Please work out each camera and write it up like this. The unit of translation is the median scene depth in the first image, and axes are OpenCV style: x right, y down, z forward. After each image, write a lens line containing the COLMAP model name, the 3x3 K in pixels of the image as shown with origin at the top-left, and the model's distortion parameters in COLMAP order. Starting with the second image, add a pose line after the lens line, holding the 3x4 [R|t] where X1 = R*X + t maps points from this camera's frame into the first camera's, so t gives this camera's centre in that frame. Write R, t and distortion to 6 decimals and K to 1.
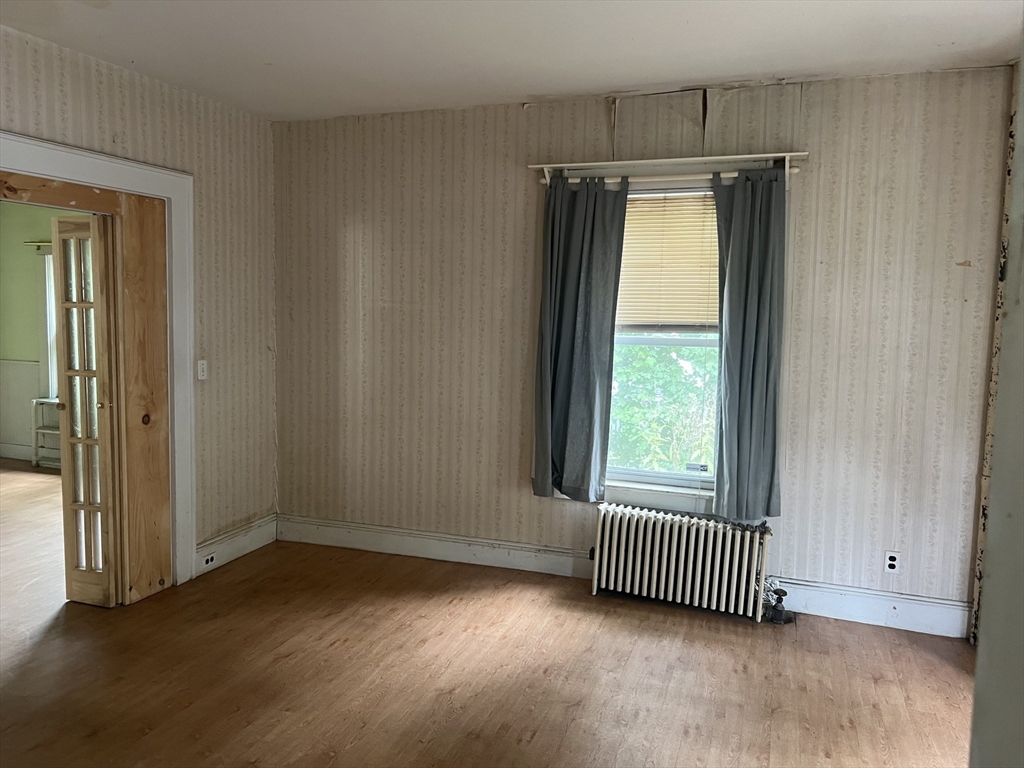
lens RADIAL K [[779.6, 0, 505.7], [0, 779.6, 391.1], [0, 0, 1]] dist [0.039873, -0.014059]
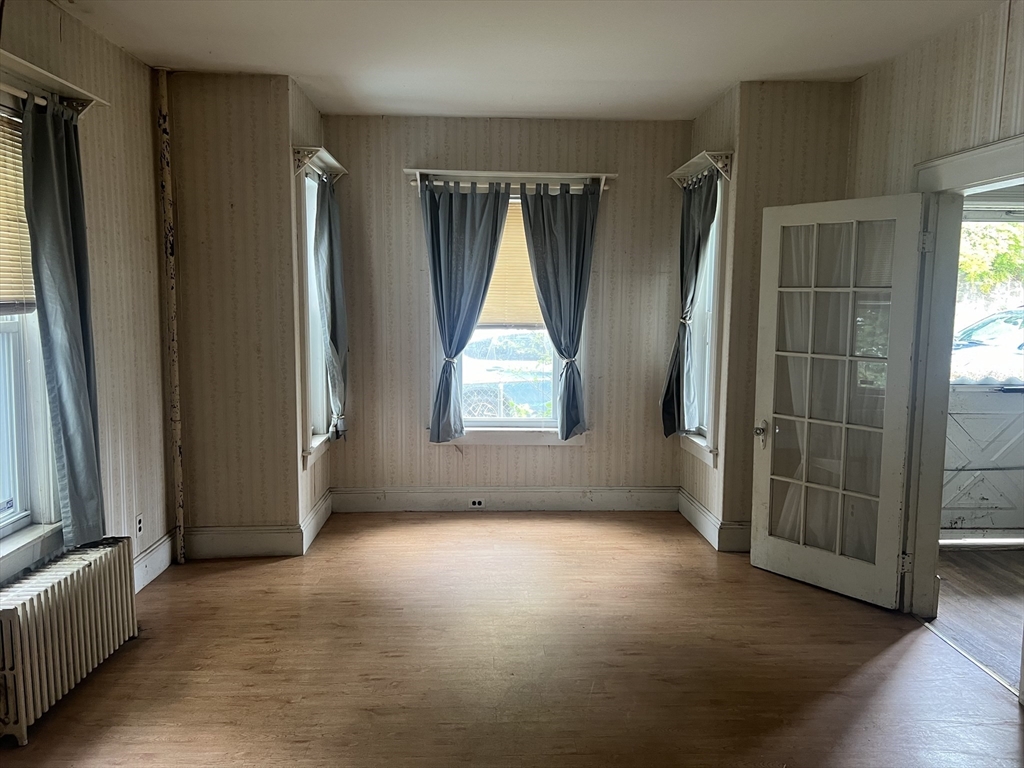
lens RADIAL K [[779.6, 0, 506.7], [0, 779.6, 380.4], [0, 0, 1]] dist [0.039873, -0.014059]
pose [[-0.361743, -0.128282, 0.923410, -0.694162], [0.095629, 0.980157, 0.173628, -0.115935], [-0.927360, 0.151114, -0.342297, 0.996118]]
